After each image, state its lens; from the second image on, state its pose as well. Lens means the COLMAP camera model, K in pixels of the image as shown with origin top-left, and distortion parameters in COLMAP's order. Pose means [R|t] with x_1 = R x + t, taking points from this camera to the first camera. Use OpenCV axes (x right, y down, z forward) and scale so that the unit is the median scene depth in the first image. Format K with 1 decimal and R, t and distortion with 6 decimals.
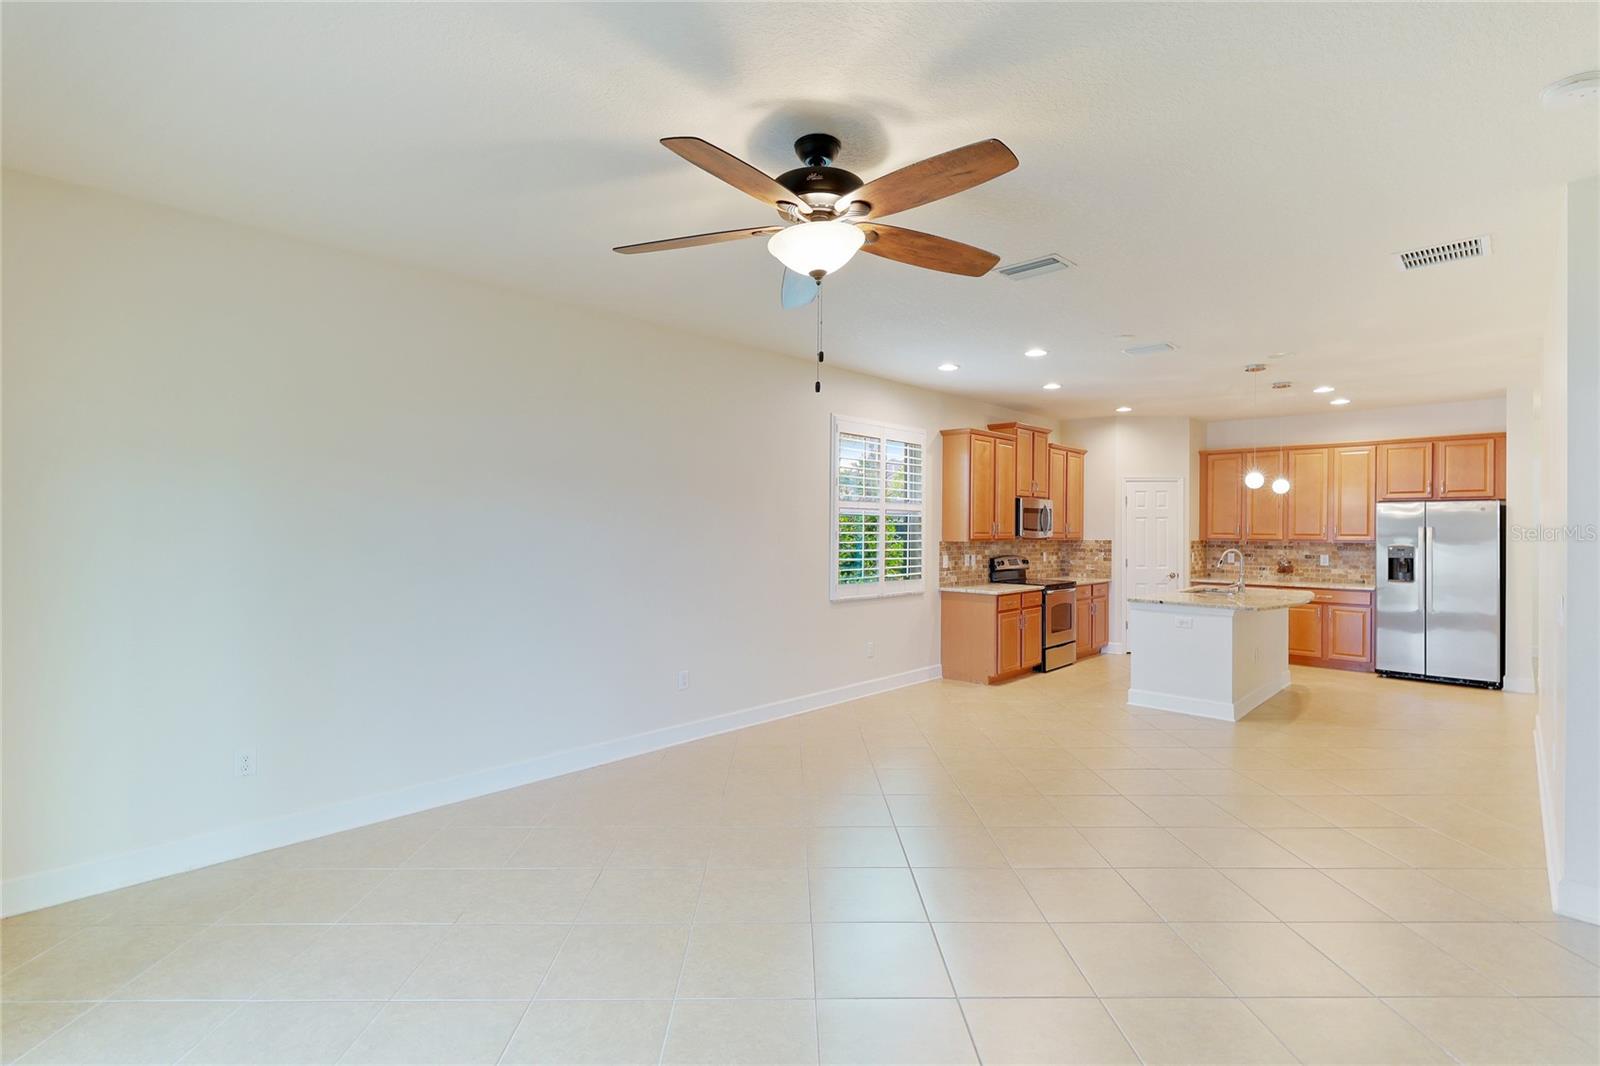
lens RADIAL K [[742.5, 0, 802.4], [0, 742.5, 527.3], [0, 0, 1]] dist [0.001633, 0.000054]
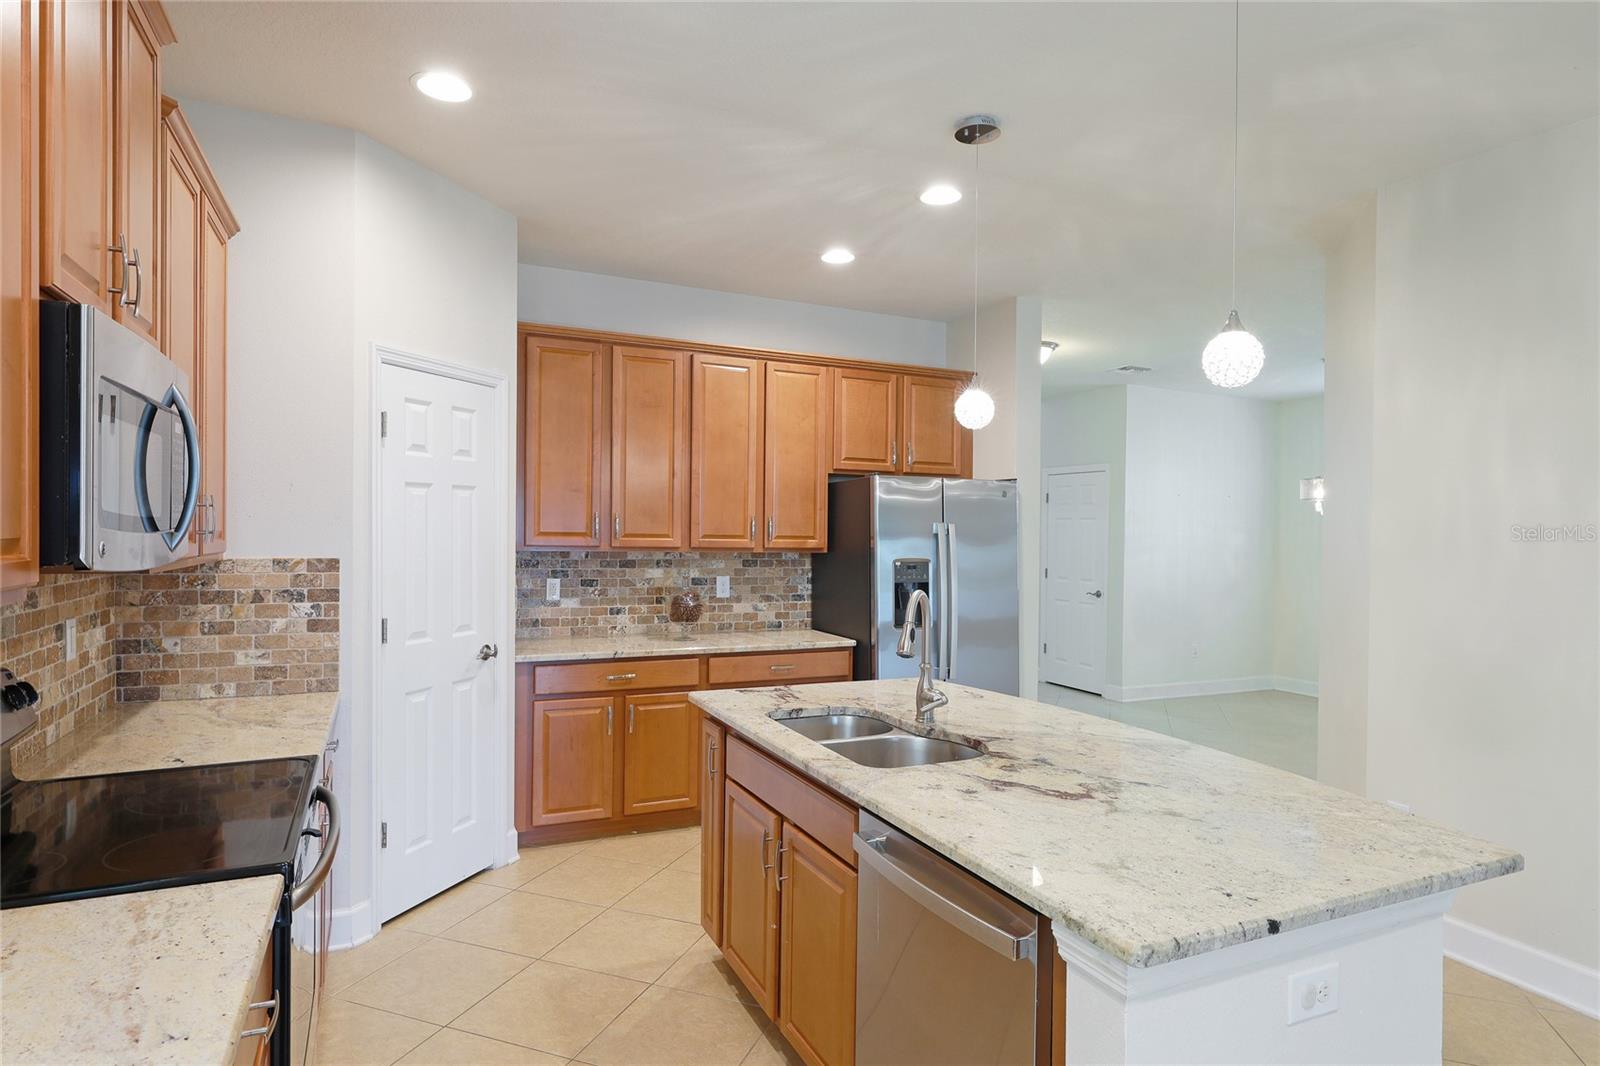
lens RADIAL K [[890.3, 0, 800.0], [0, 890.3, 533.0], [0, 0, 1]] dist [-0.001127, -0.000288]
pose [[0.364825, -0.003441, 0.931070, 0.177448], [-0.015455, 0.999833, 0.009751, 0.001526], [-0.930948, -0.017948, 0.364711, 0.789346]]
